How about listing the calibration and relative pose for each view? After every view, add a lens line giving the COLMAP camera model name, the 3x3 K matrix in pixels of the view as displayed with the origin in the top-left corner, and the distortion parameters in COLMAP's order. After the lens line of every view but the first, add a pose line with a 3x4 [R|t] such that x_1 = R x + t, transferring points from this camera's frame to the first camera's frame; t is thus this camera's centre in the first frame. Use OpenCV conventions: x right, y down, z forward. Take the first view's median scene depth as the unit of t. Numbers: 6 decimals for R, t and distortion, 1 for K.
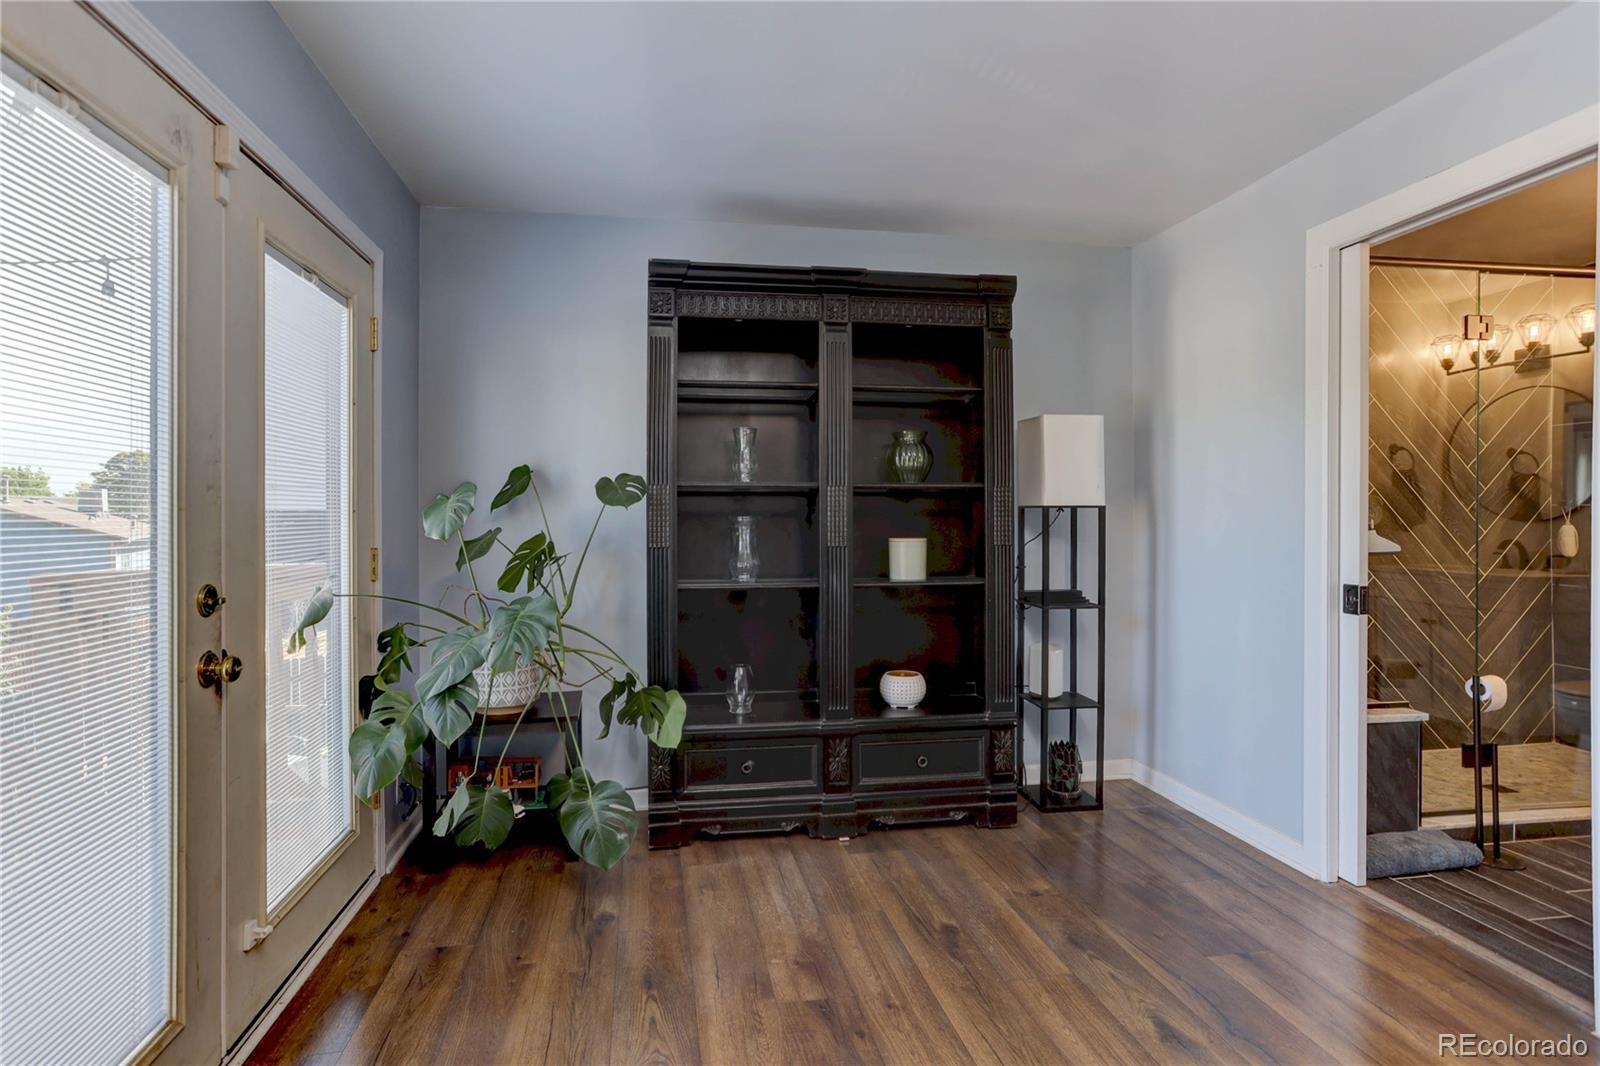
lens RADIAL K [[787.6, 0, 801.6], [0, 787.6, 517.6], [0, 0, 1]] dist [-0.005988, 0.007328]
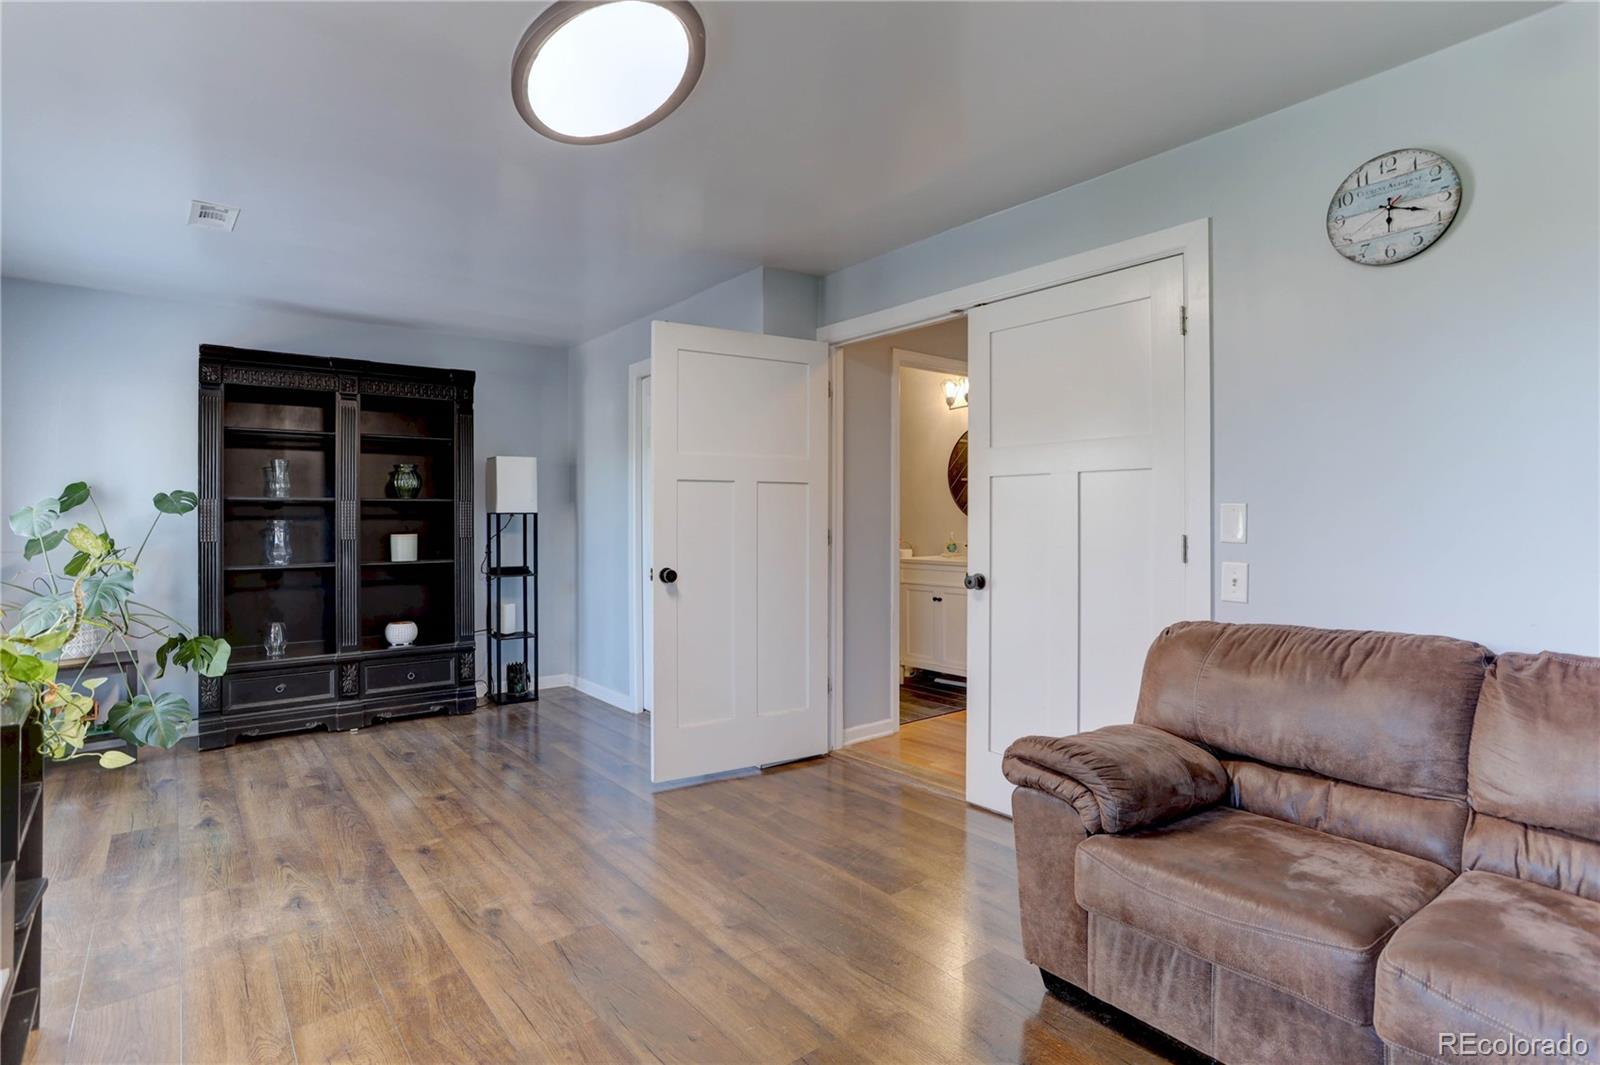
lens RADIAL K [[787.6, 0, 775.4], [0, 787.6, 512.7], [0, 0, 1]] dist [-0.005988, 0.007328]
pose [[0.896510, 0.000061, 0.443023, 0.110057], [0.006286, 0.999898, -0.012857, 0.009299], [-0.442979, 0.014311, 0.896418, -0.738057]]
